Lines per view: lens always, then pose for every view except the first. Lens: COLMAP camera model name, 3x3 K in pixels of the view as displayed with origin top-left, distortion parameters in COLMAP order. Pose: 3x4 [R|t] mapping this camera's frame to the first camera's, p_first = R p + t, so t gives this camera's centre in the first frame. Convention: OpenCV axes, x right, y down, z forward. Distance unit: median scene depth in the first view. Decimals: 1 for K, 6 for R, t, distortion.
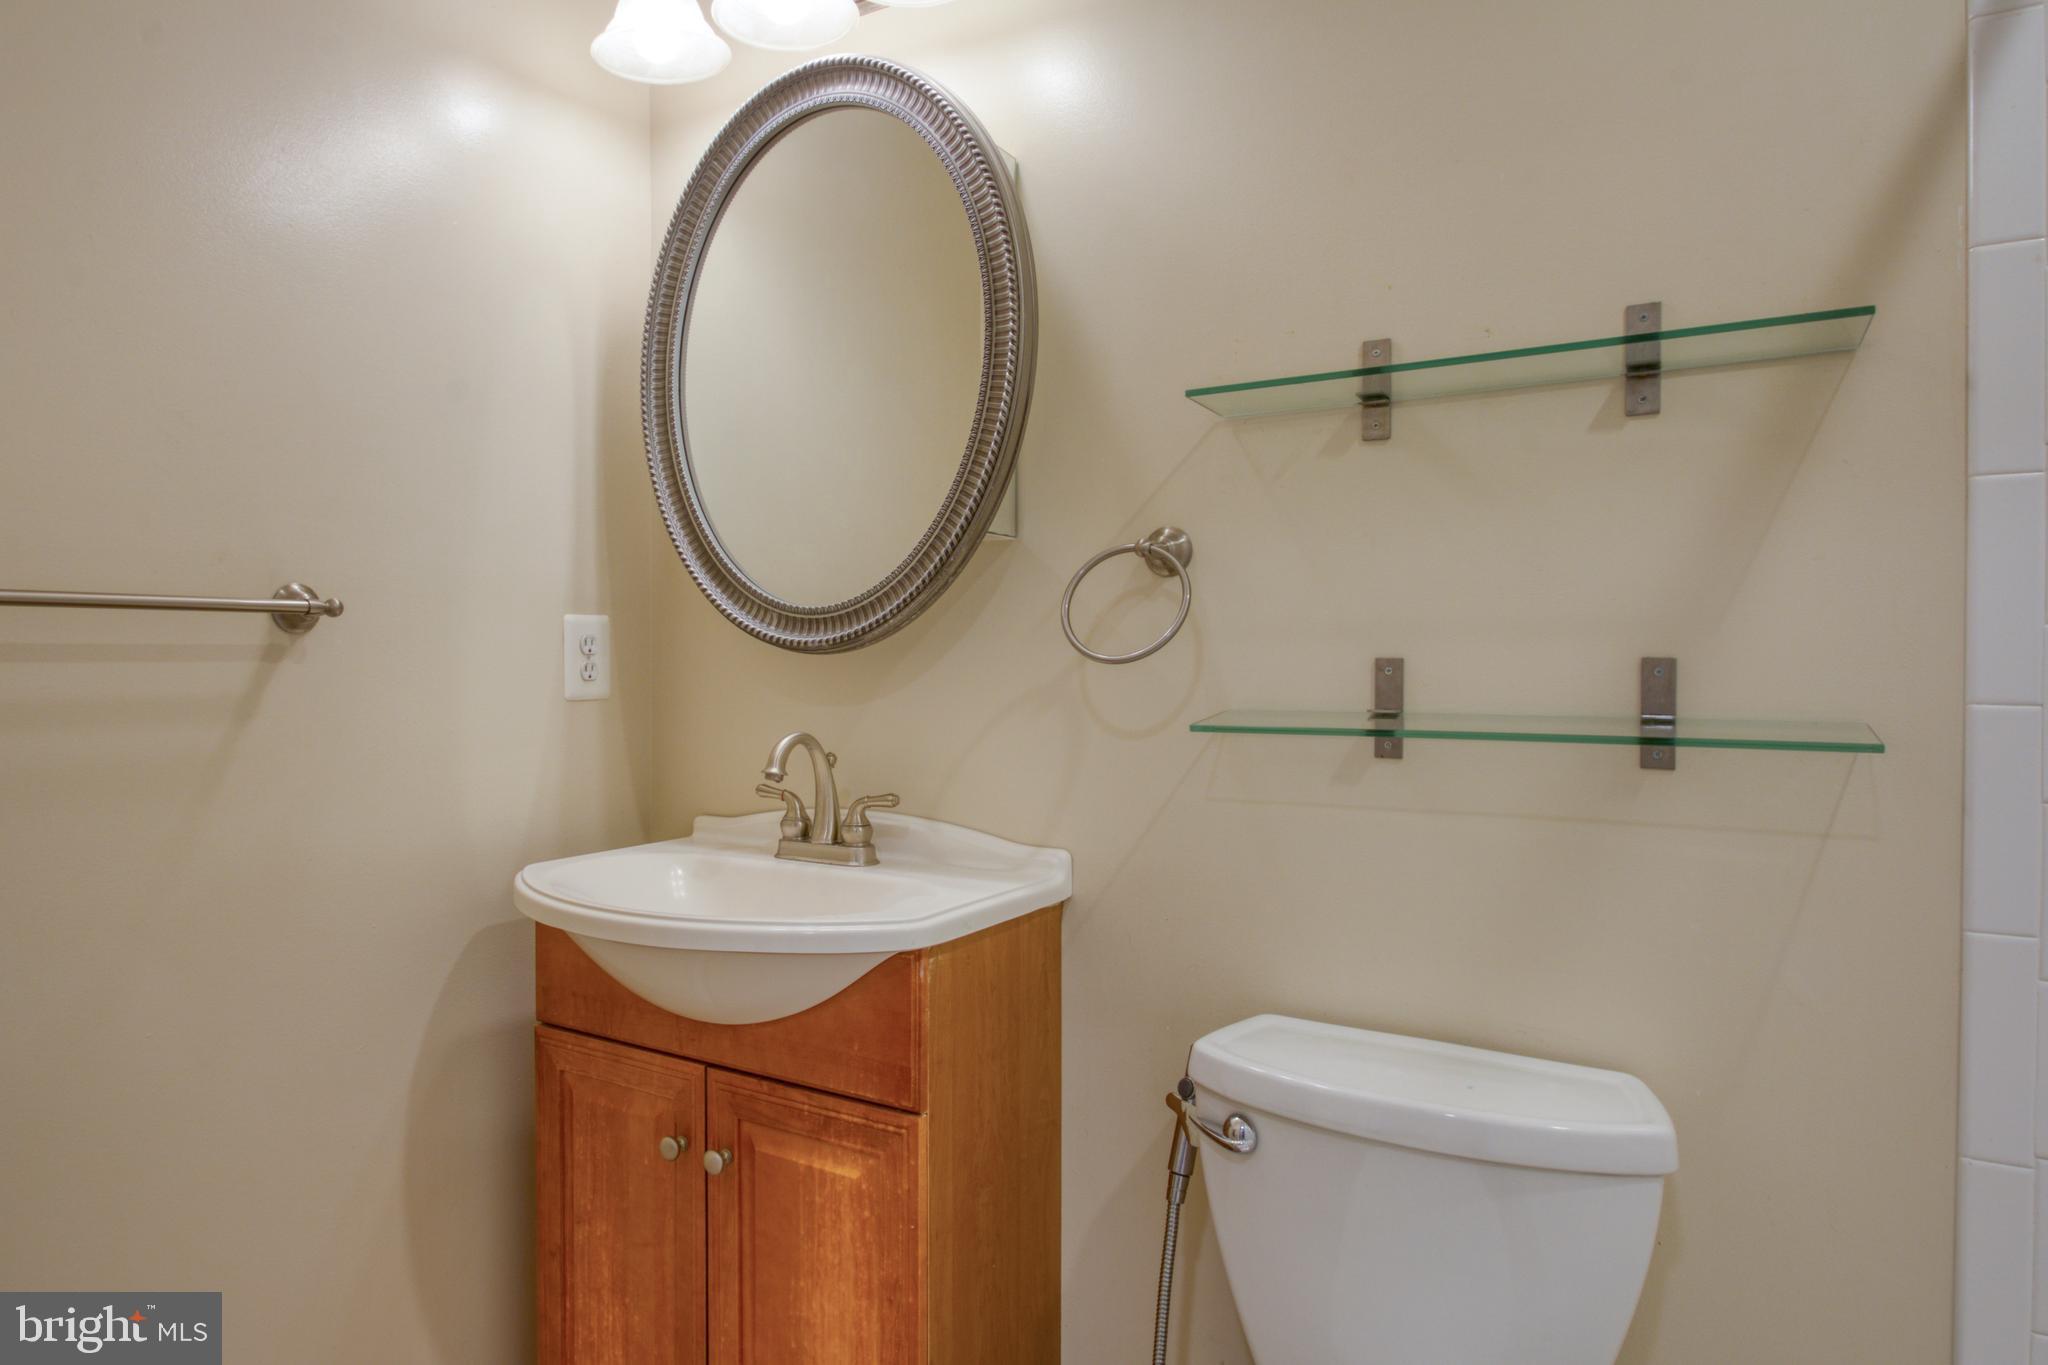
lens RADIAL K [[1148.5, 0, 973.7], [0, 1148.5, 671.5], [0, 0, 1]] dist [-0.001397, 0.001826]
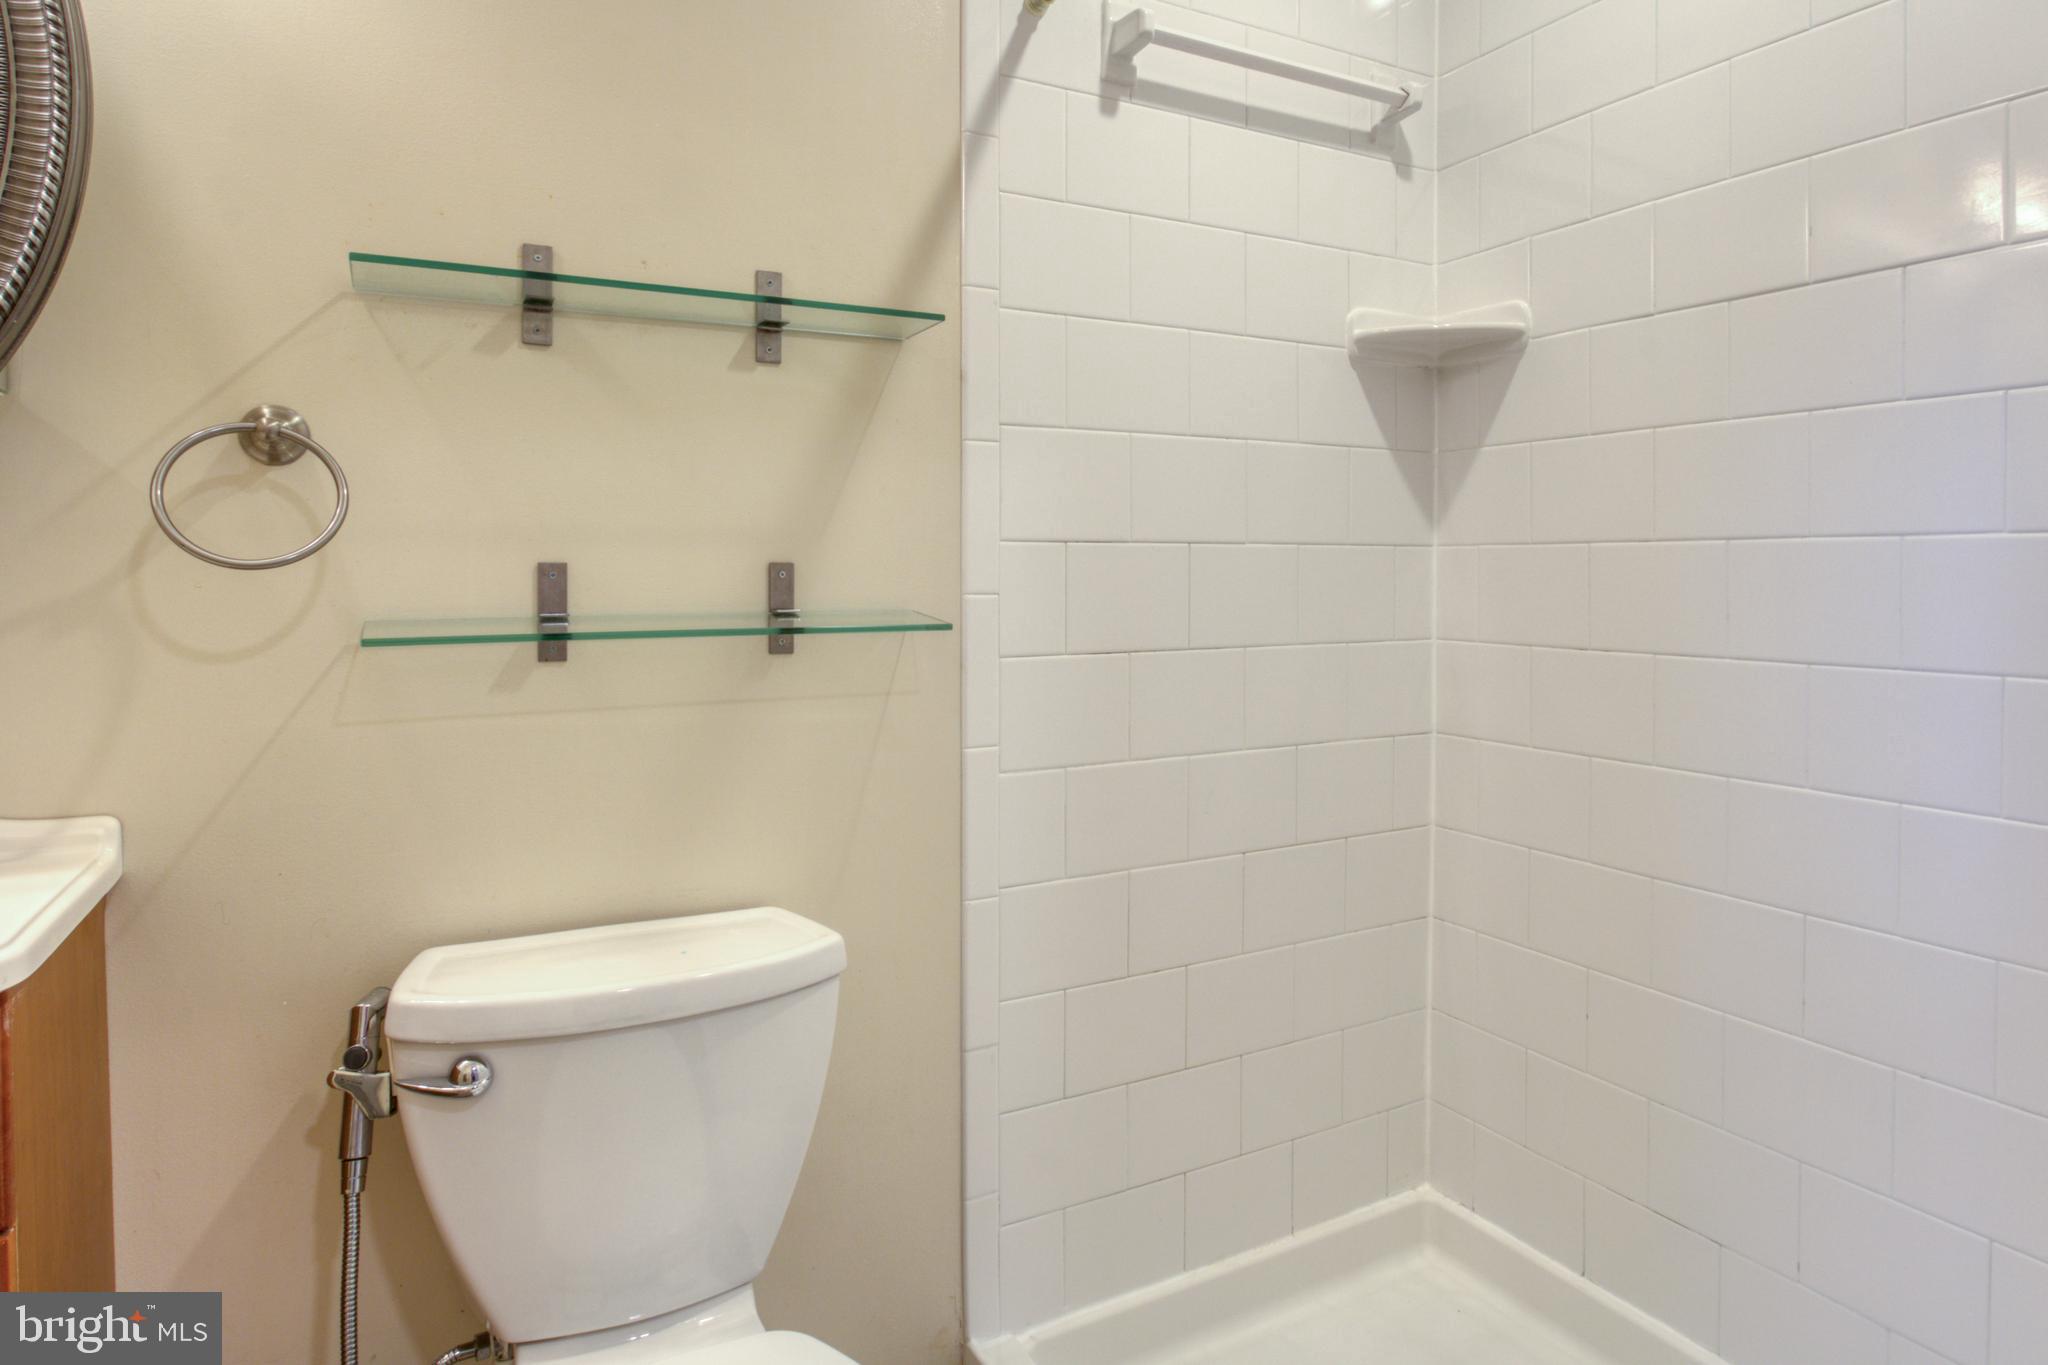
lens RADIAL K [[1128.2, 0, 939.6], [0, 1128.2, 583.6], [0, 0, 1]] dist [-0.000957, 0.000640]
pose [[0.566859, -0.013553, 0.823704, -0.267755], [0.007926, 0.999908, 0.010997, -0.001623], [-0.823777, 0.000295, 0.566914, 0.155502]]
